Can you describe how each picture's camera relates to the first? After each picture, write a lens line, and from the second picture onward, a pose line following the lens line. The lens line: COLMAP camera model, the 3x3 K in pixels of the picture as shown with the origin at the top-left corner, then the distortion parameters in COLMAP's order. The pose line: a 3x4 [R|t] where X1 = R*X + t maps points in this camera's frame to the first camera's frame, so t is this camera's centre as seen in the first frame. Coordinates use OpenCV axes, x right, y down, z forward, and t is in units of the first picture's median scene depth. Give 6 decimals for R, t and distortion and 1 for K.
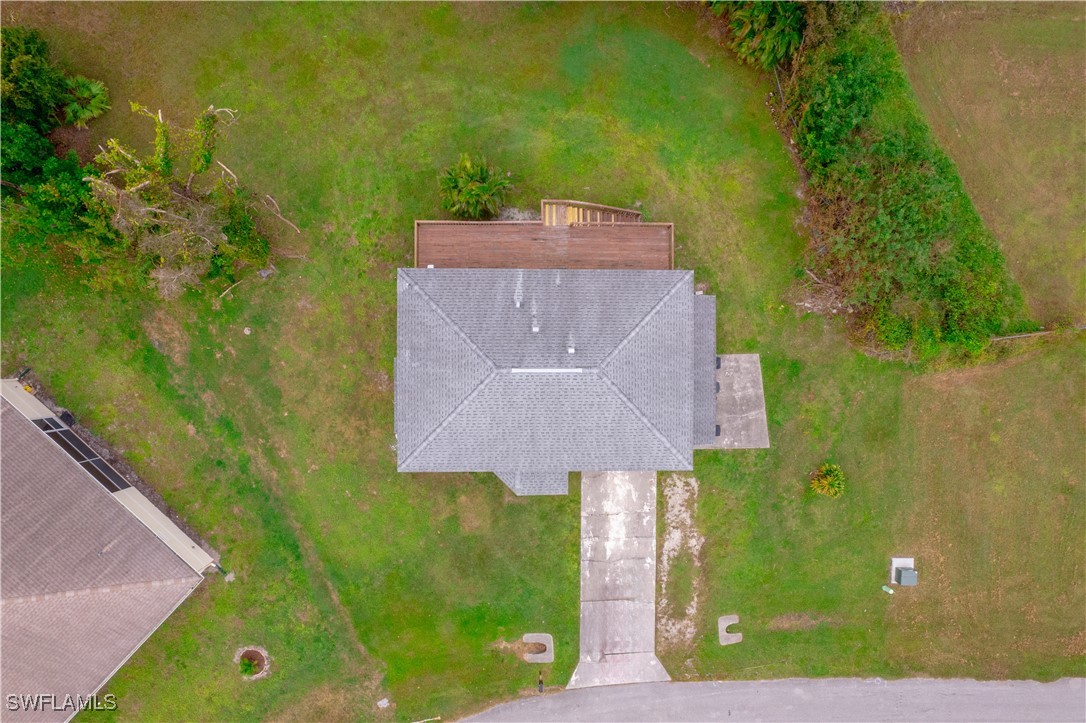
lens RADIAL K [[691.5, 0, 538.4], [0, 691.5, 365.5], [0, 0, 1]] dist [-0.064415, 0.060255]
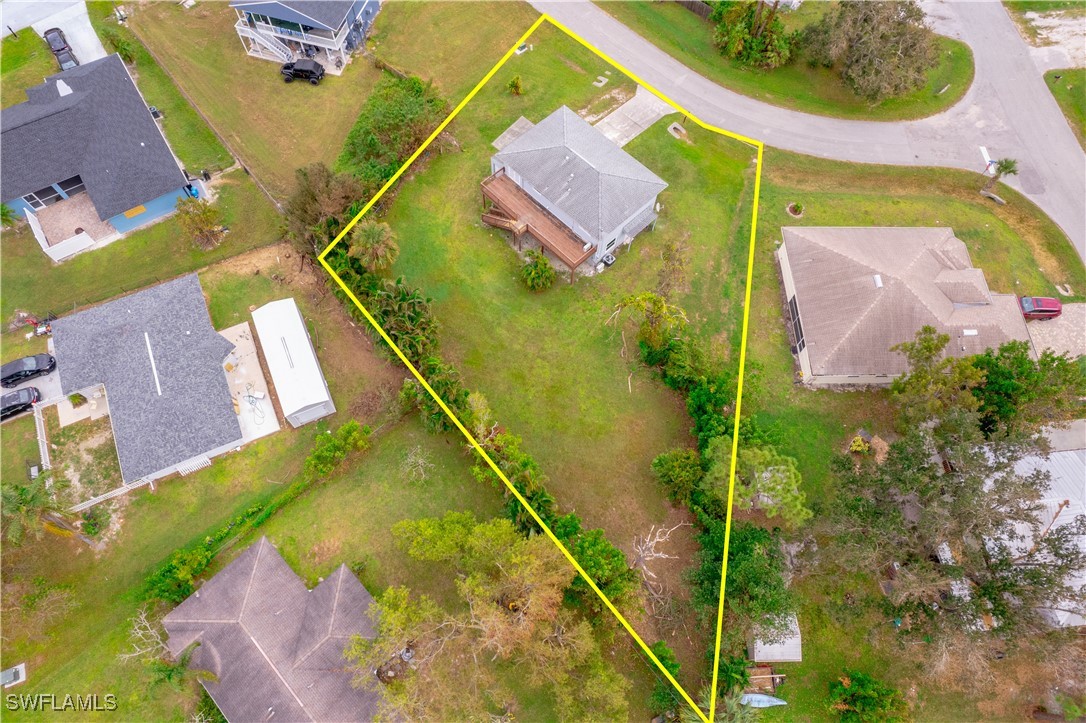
lens RADIAL K [[691.5, 0, 538.4], [0, 691.5, 365.5], [0, 0, 1]] dist [-0.064415, 0.060255]
pose [[-0.697814, -0.668821, 0.256387, -0.683135], [0.715264, -0.631608, 0.299114, -0.893315], [-0.038118, 0.392110, 0.919128, -0.534808]]
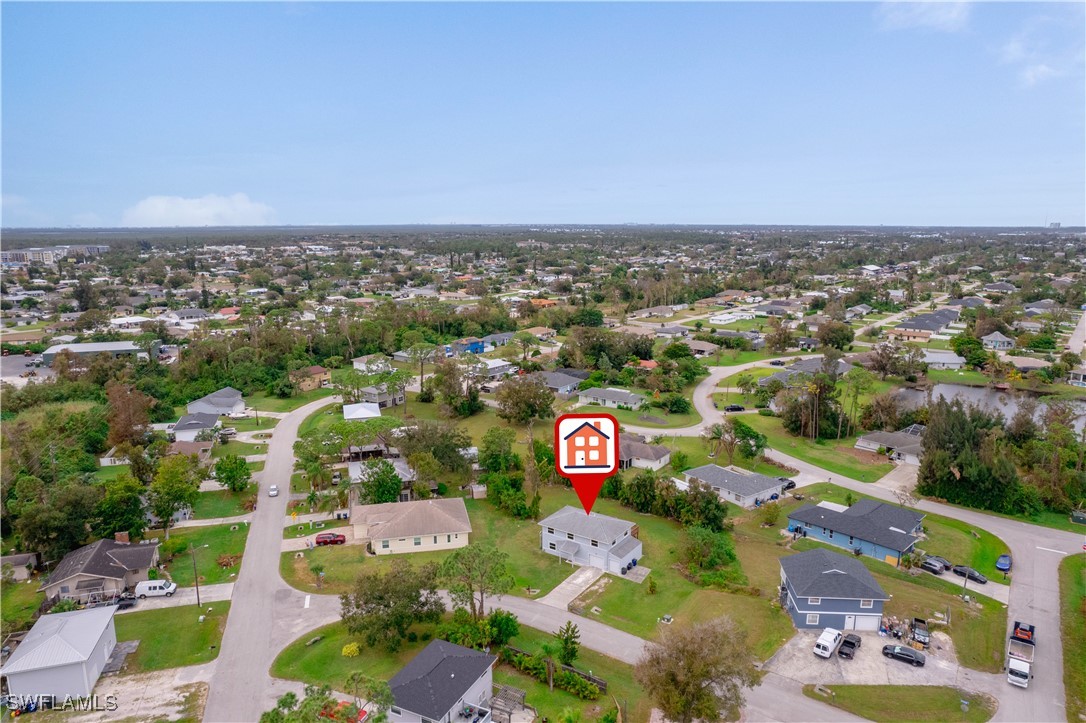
lens RADIAL K [[691.5, 0, 538.4], [0, 691.5, 365.5], [0, 0, 1]] dist [-0.064415, 0.060255]
pose [[0.820121, 0.081908, -0.566297, 1.529996], [-0.571732, 0.156907, -0.805297, 2.515711], [0.022896, 0.984211, 0.175512, -0.397512]]
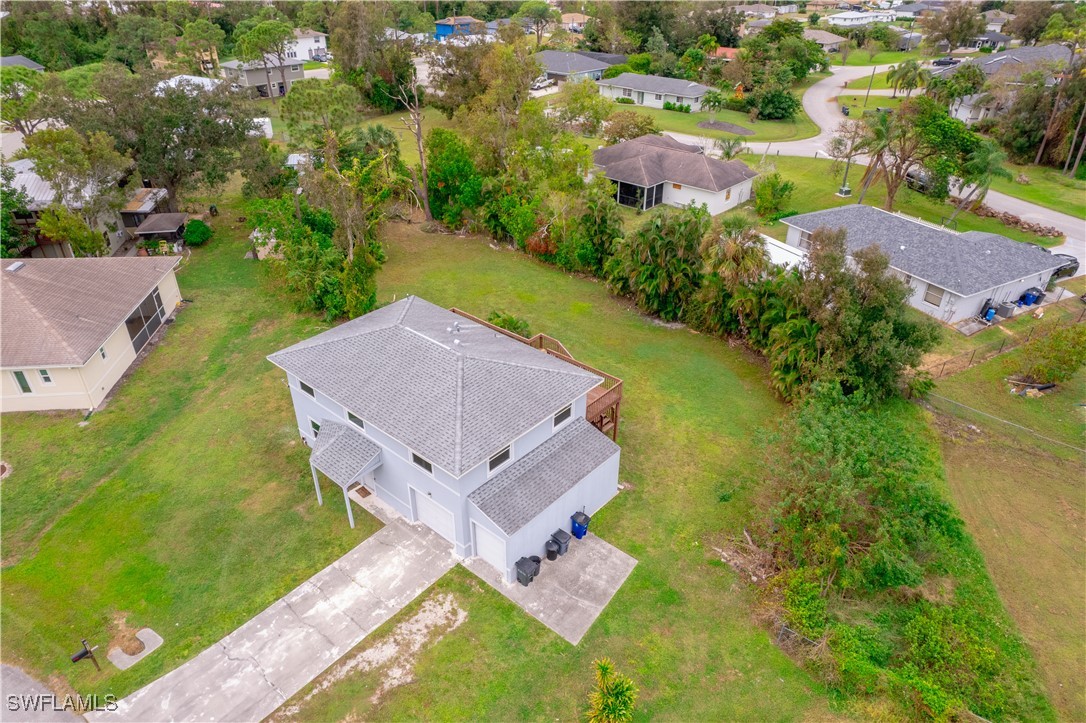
lens RADIAL K [[691.5, 0, 538.4], [0, 691.5, 365.5], [0, 0, 1]] dist [-0.064415, 0.060255]
pose [[0.754150, 0.318965, -0.574038, 0.615579], [-0.656588, 0.382577, -0.650021, 0.484603], [0.012280, 0.867119, 0.497949, 0.413783]]
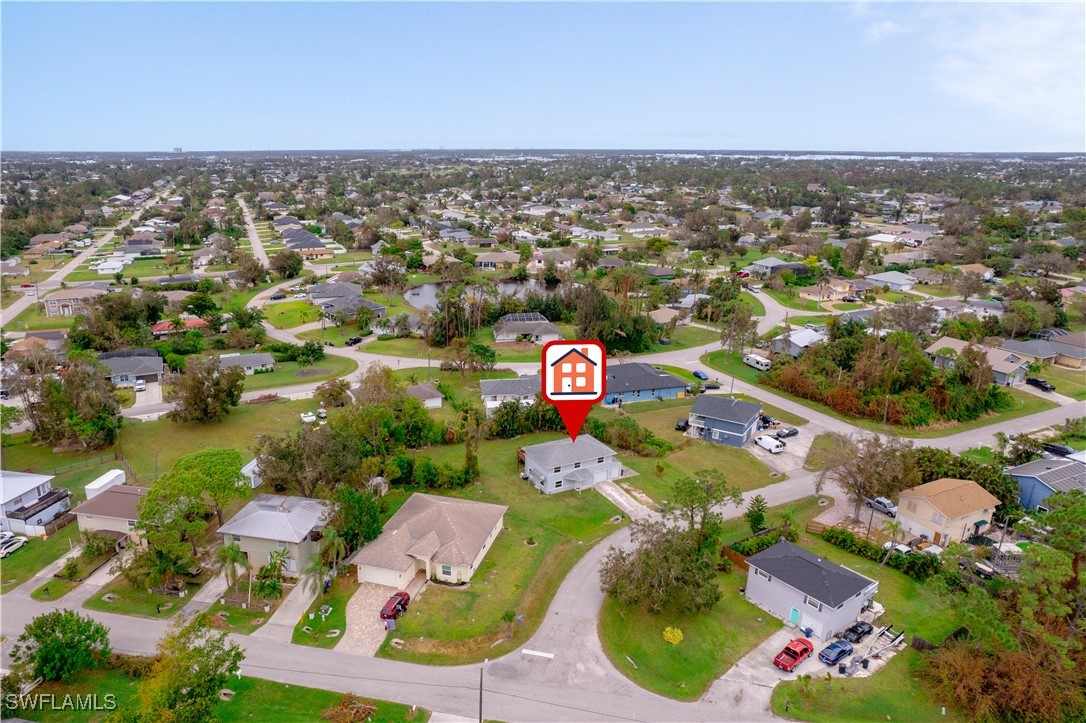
lens RADIAL K [[691.5, 0, 538.4], [0, 691.5, 365.5], [0, 0, 1]] dist [-0.064415, 0.060255]
pose [[0.903228, -0.163949, 0.396610, -1.230656], [0.427584, 0.264640, -0.864371, 2.576321], [0.036754, 0.950309, 0.309133, -0.498106]]
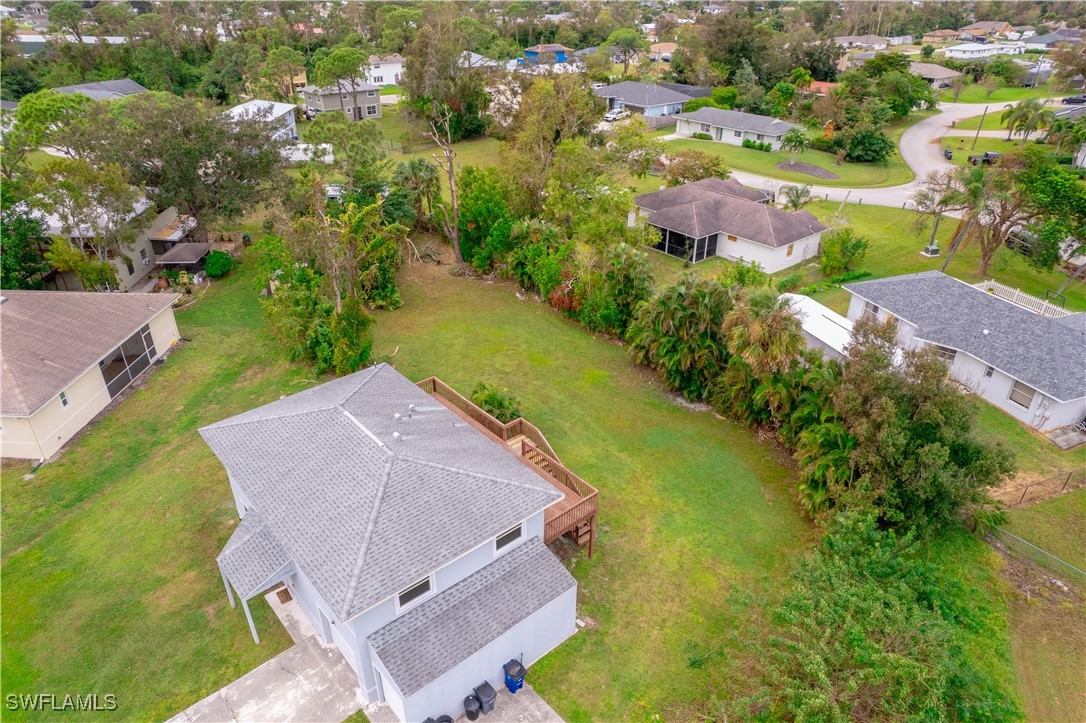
lens RADIAL K [[691.5, 0, 538.4], [0, 691.5, 365.5], [0, 0, 1]] dist [-0.064415, 0.060255]
pose [[0.654123, 0.349558, -0.670769, 0.598447], [-0.756336, 0.312639, -0.574641, 0.263907], [0.008838, 0.883213, 0.468888, 0.409111]]
